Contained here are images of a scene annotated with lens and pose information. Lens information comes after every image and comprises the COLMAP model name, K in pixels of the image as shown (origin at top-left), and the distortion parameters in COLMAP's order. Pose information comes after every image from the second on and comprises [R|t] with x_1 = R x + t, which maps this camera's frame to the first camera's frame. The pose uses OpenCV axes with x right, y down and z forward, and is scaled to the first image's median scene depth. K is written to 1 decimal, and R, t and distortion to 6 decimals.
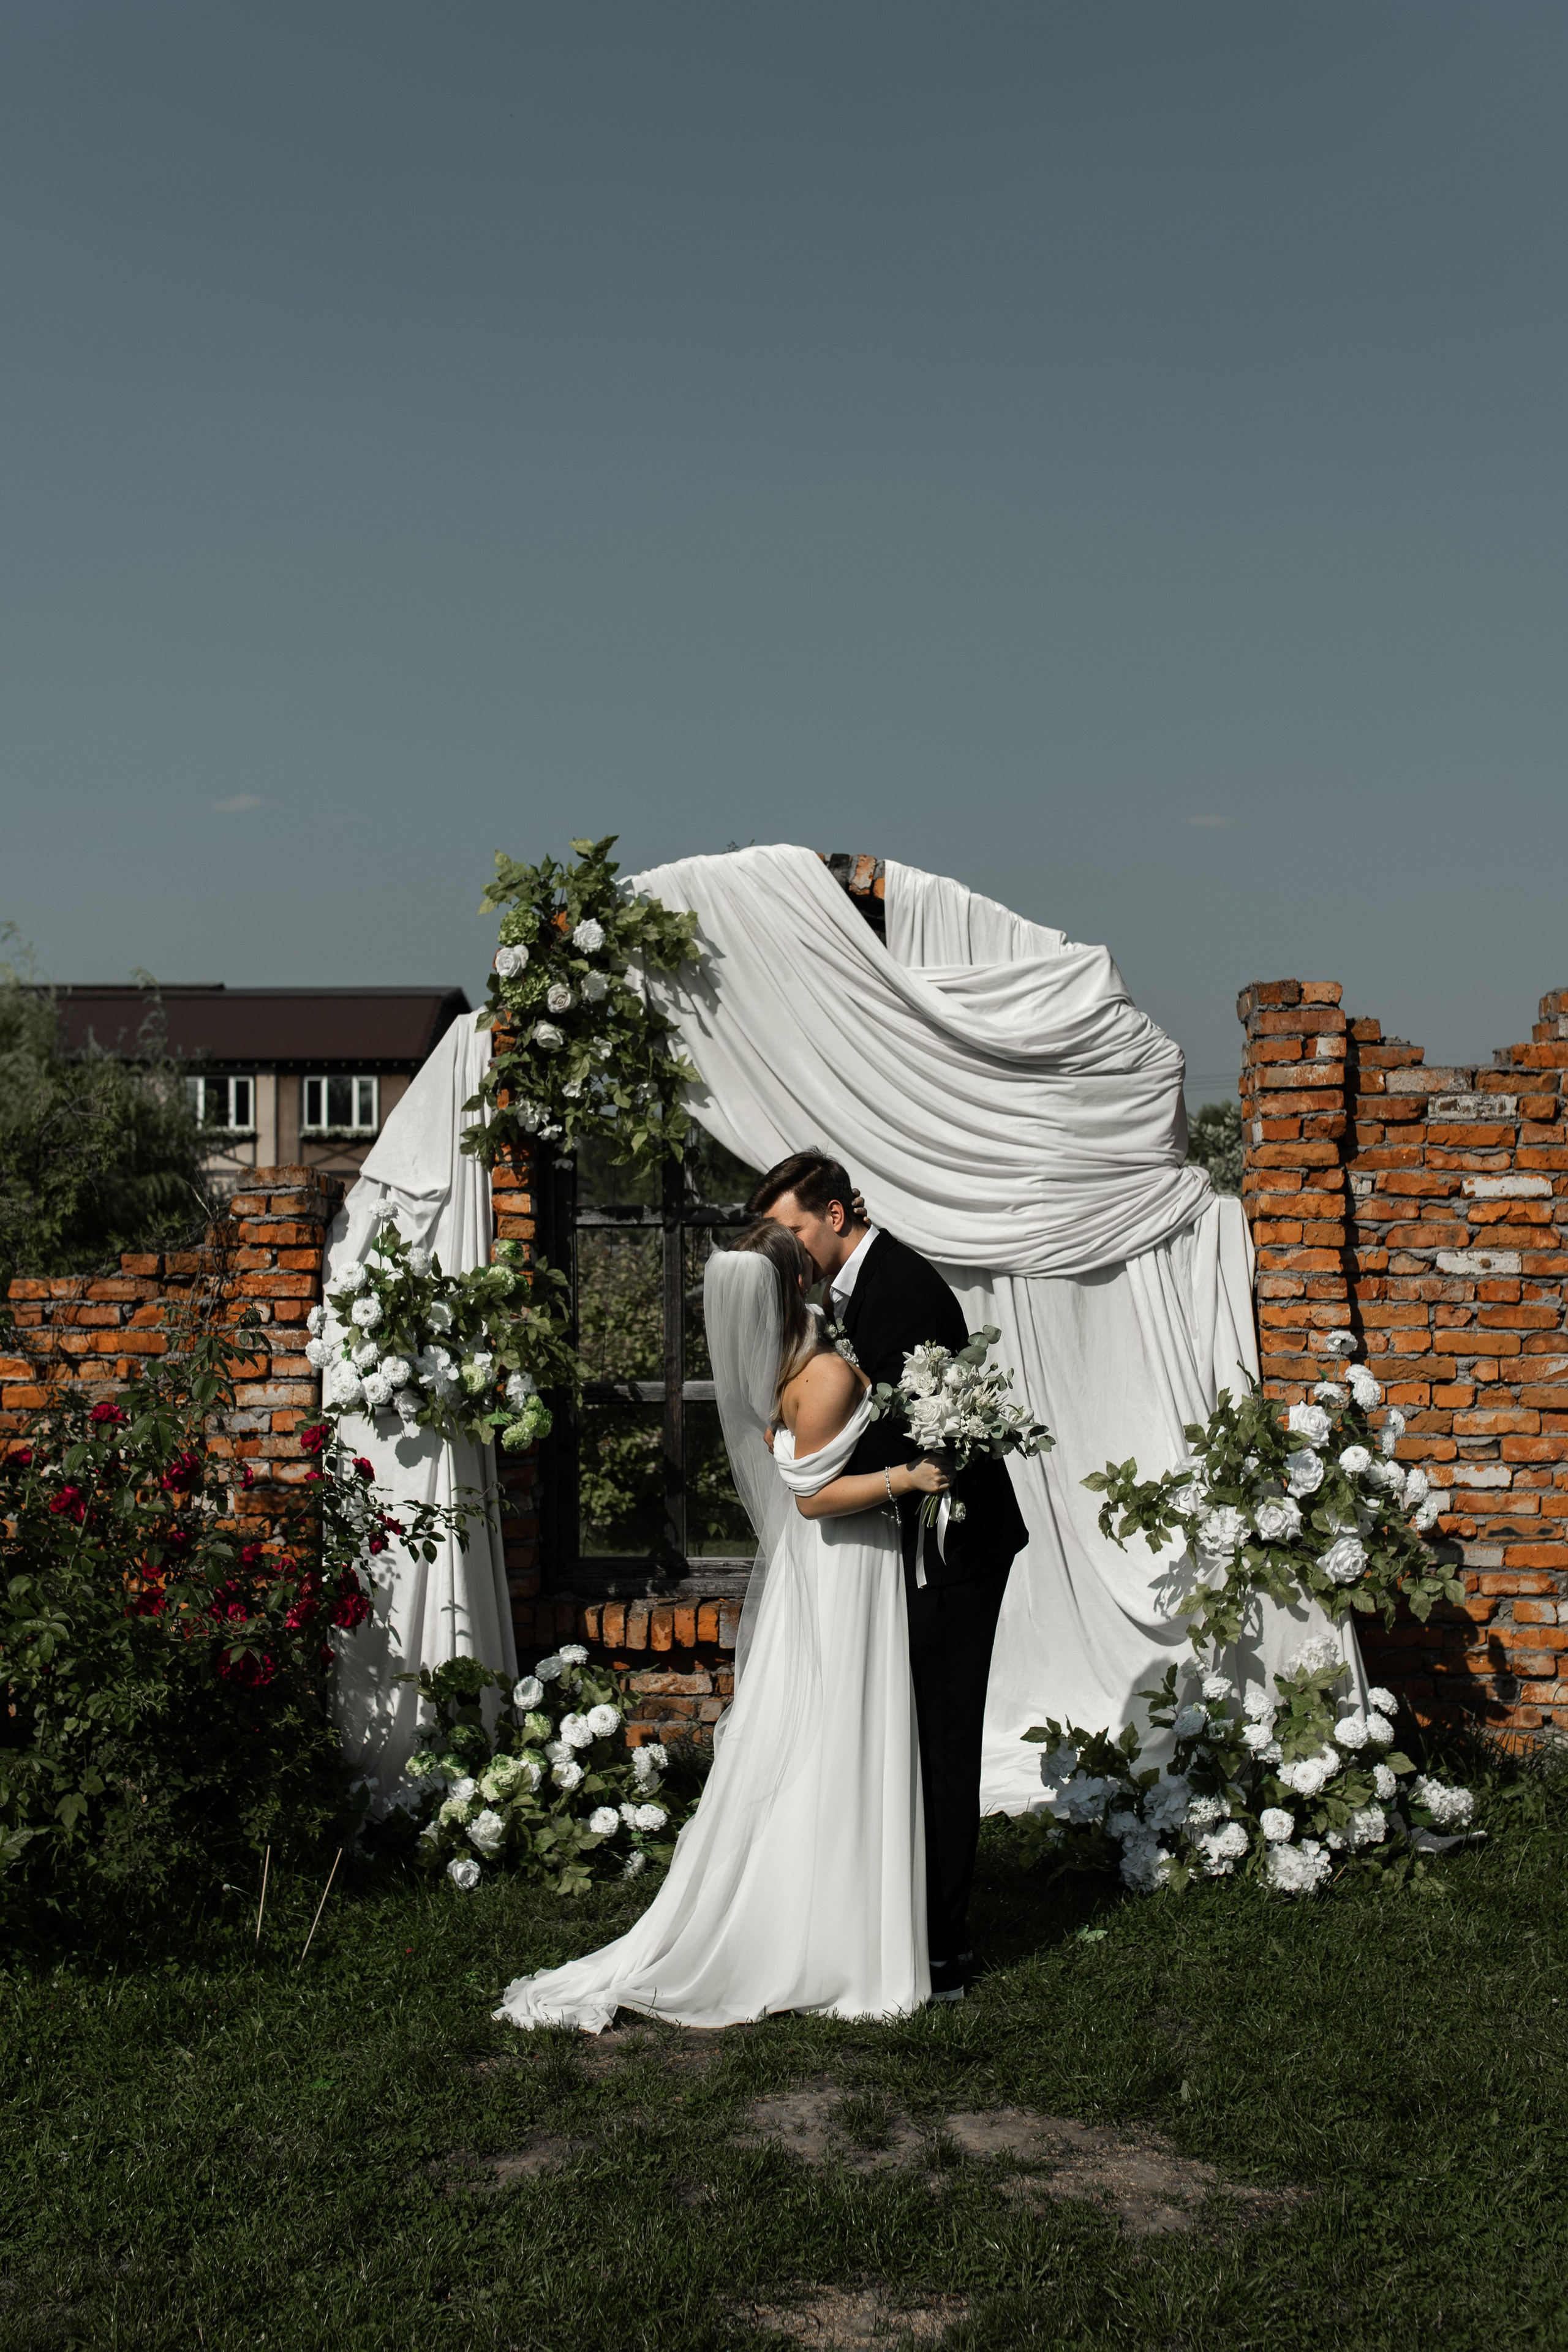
lens RADIAL K [[2583.2, 0, 762.5], [0, 2583.2, 1194.8], [0, 0, 1]] dist [-0.006284, 0.000000]
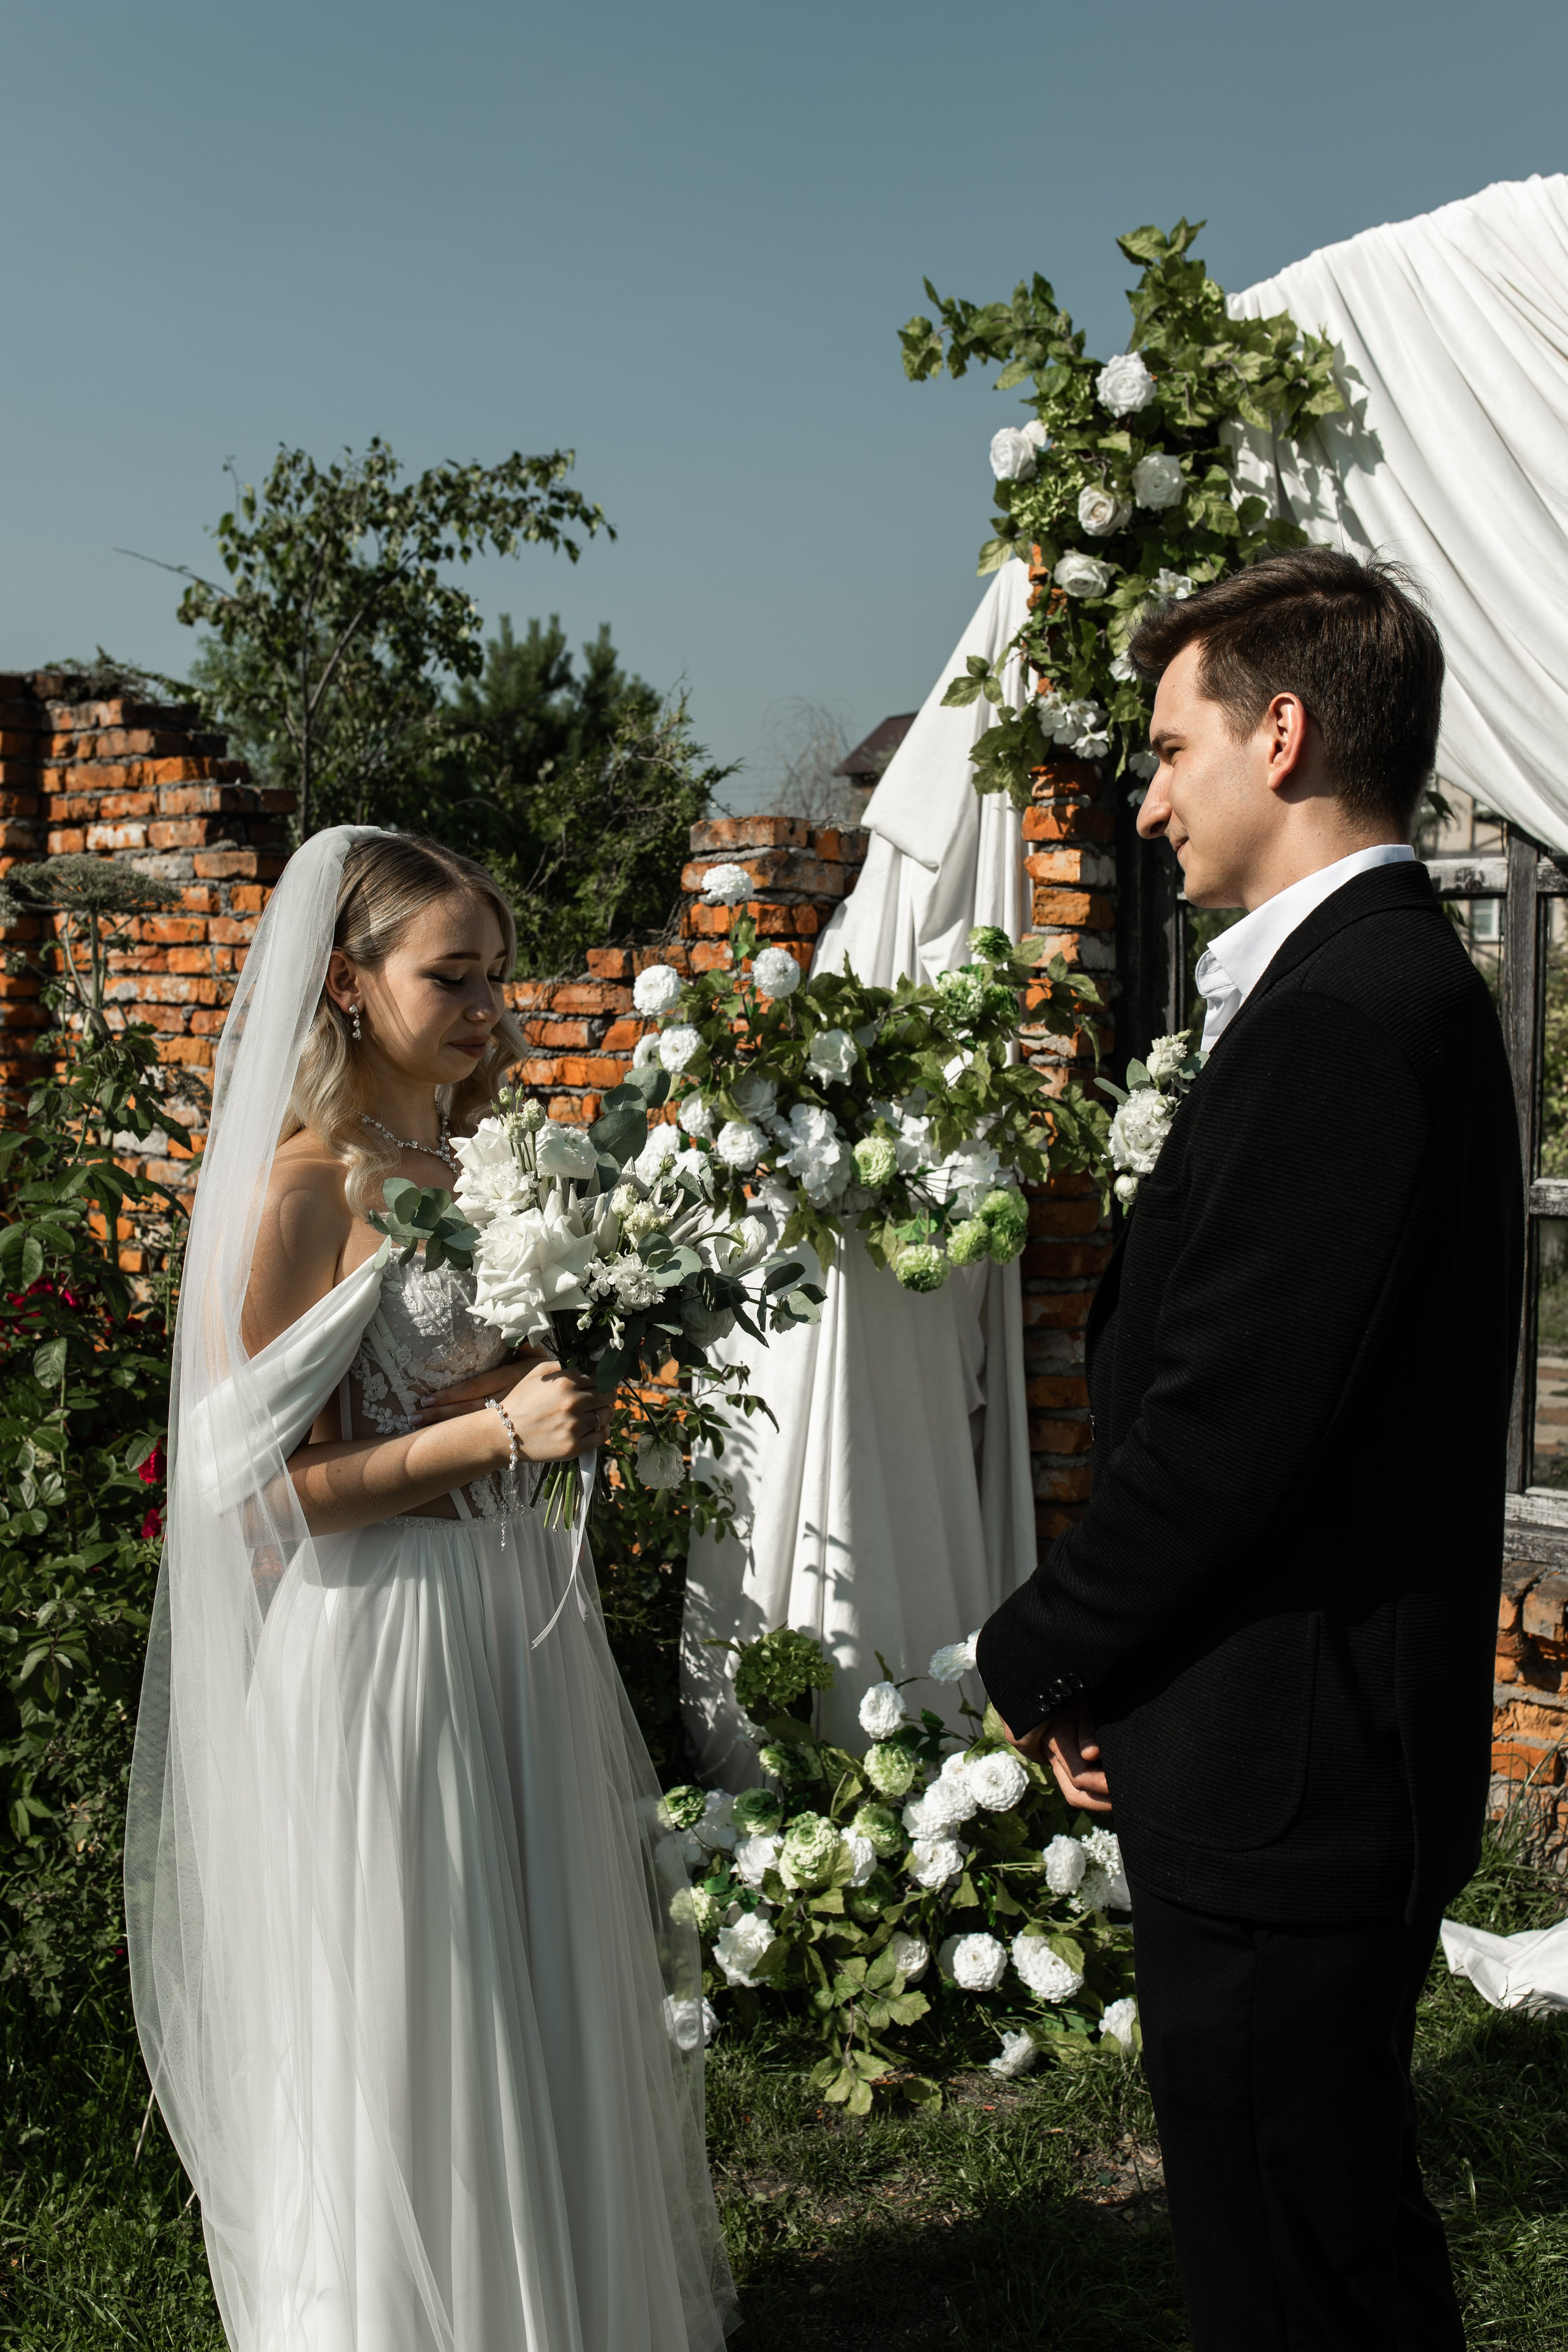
lens RADIAL K [[2251.7, 0, 765.1], [0, 2251.7, 1169.1], [0, 0, 1]] dist [-0.006125, 0.000000]
pose [[0.837964, 0.053724, -0.543075, 0.142007], [0.014486, 0.992602, 0.120545, 0.009314], [0.545534, -0.108879, 0.830986, 0.525209]]
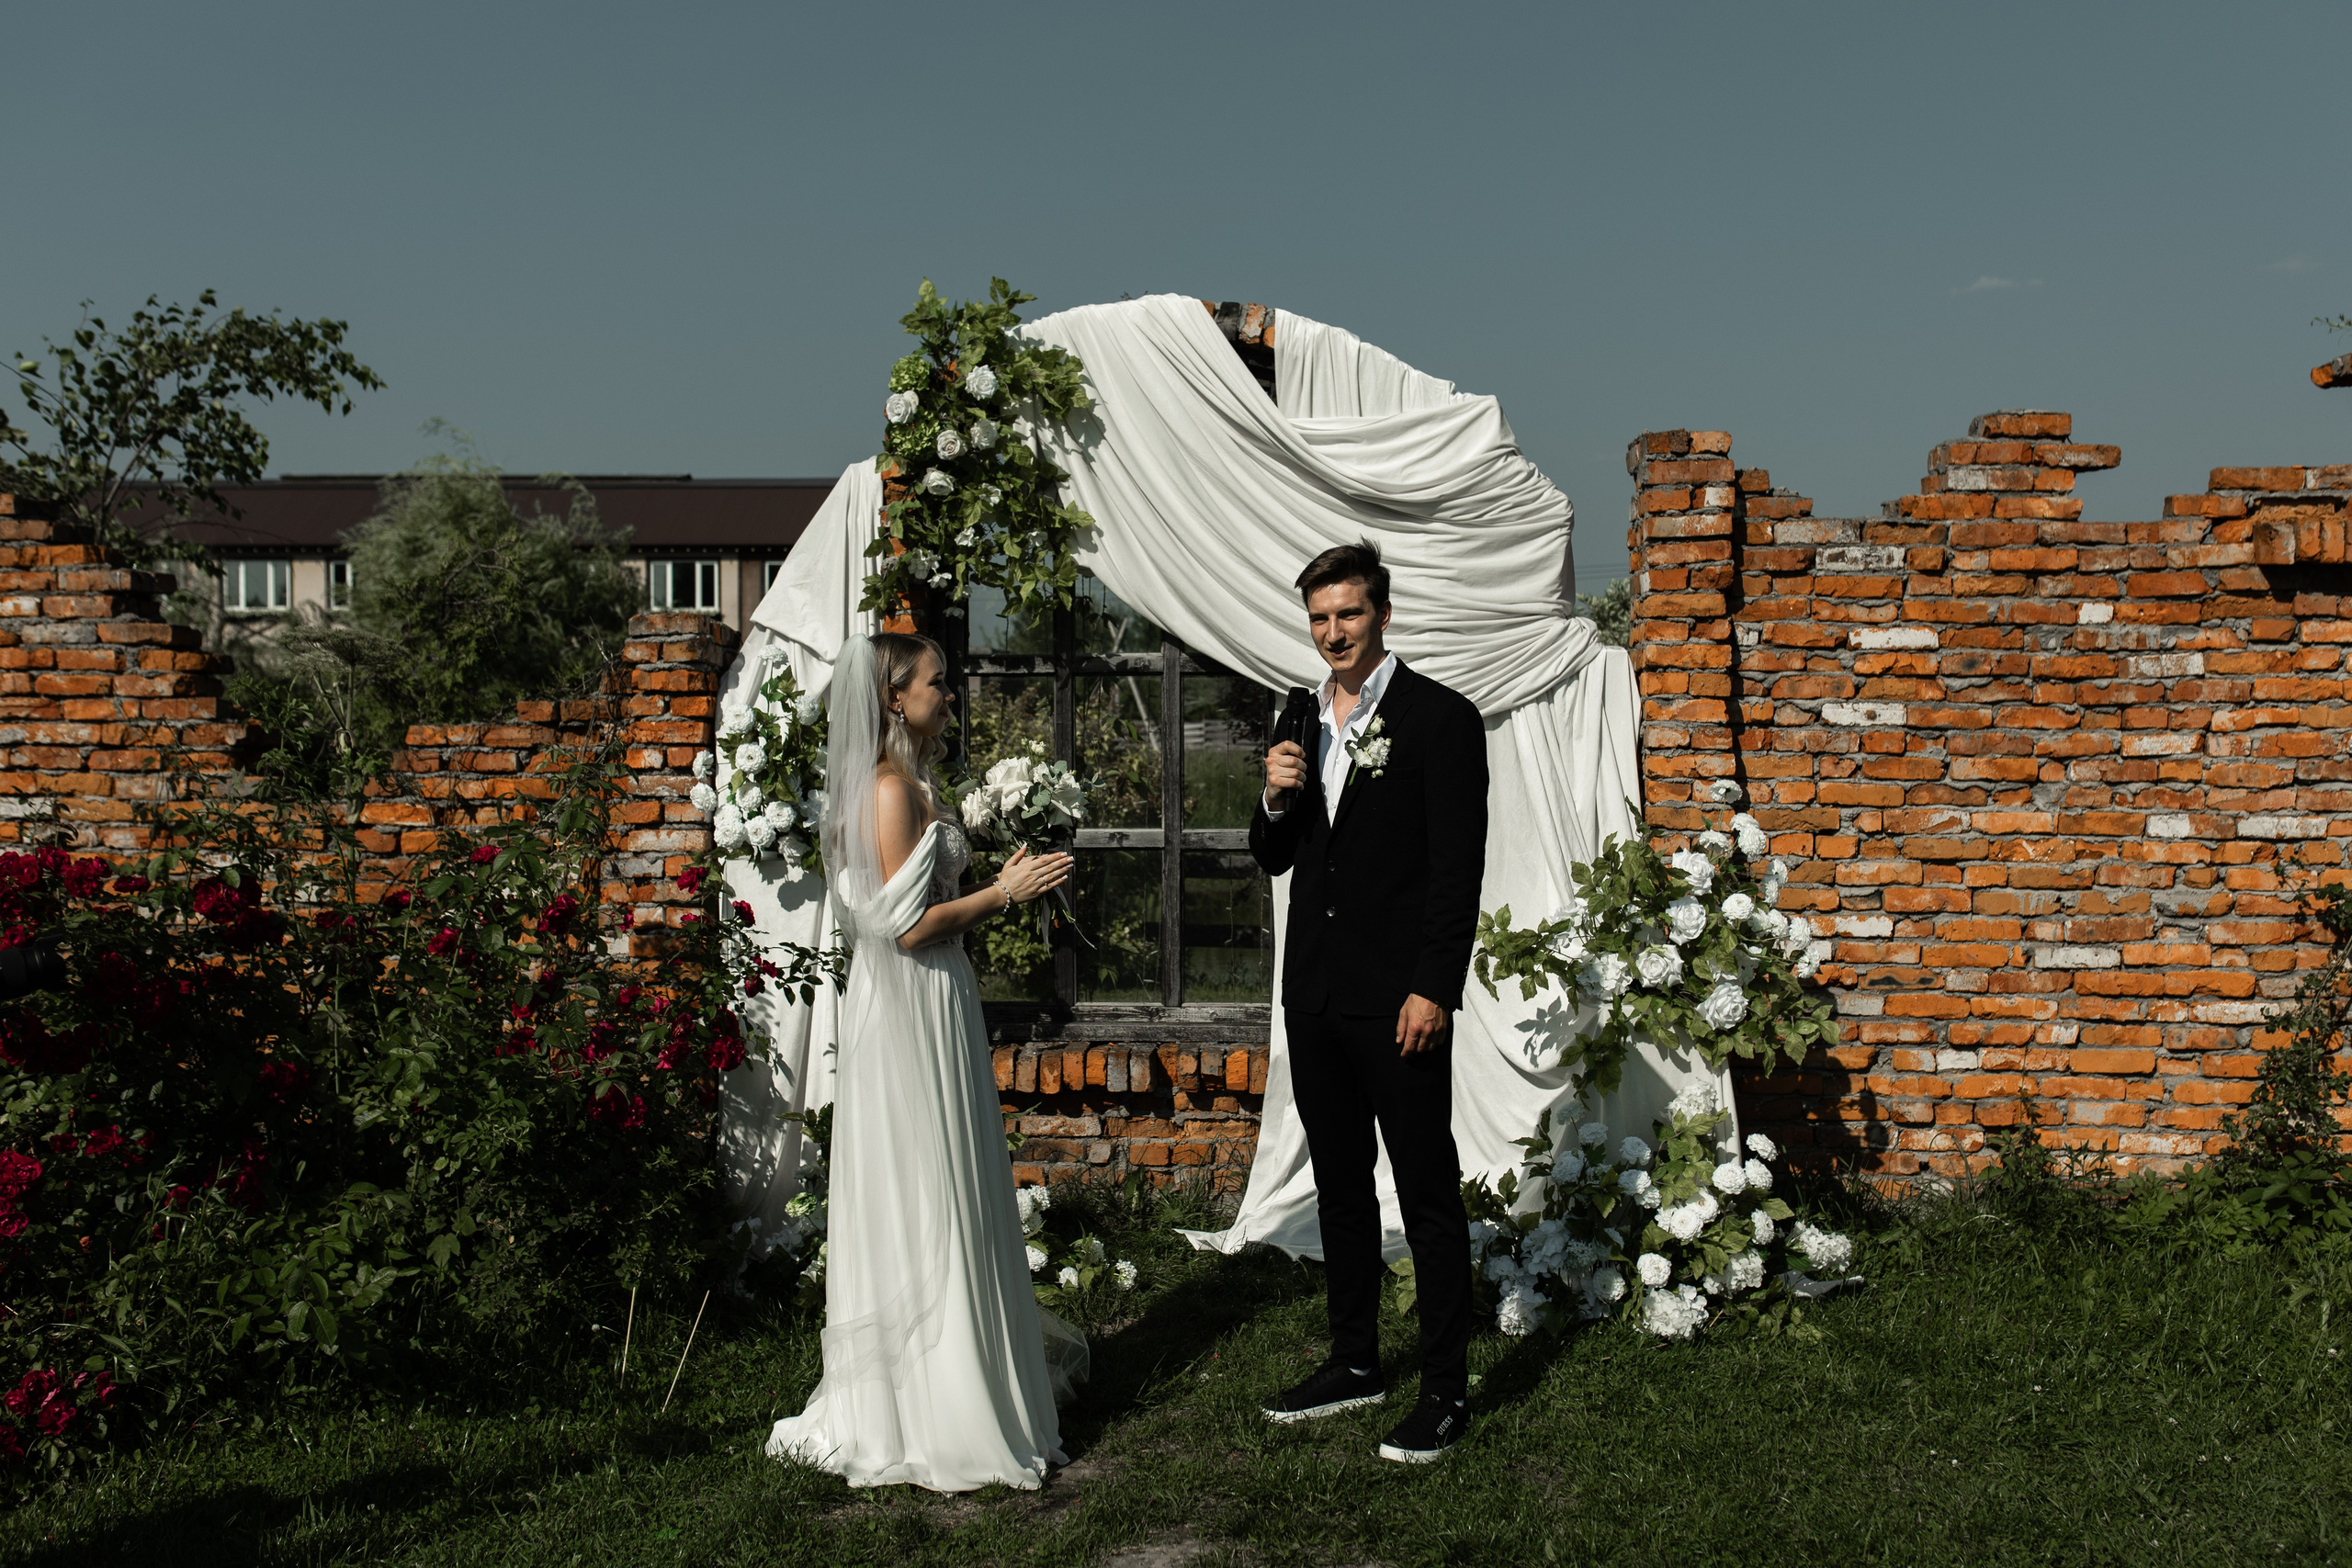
lens RADIAL K [[2384.8, 0, 1184.4], [0, 2384.8, 783.3], [0, 0, 1]] dist [-0.008691, 0.000000]
pose [[0.999982, 0.004356, -0.004089, 0.017236], [-0.004167, 0.998981, 0.044948, 0.012704], [0.004281, -0.044930, 0.998981, 0.072492]]
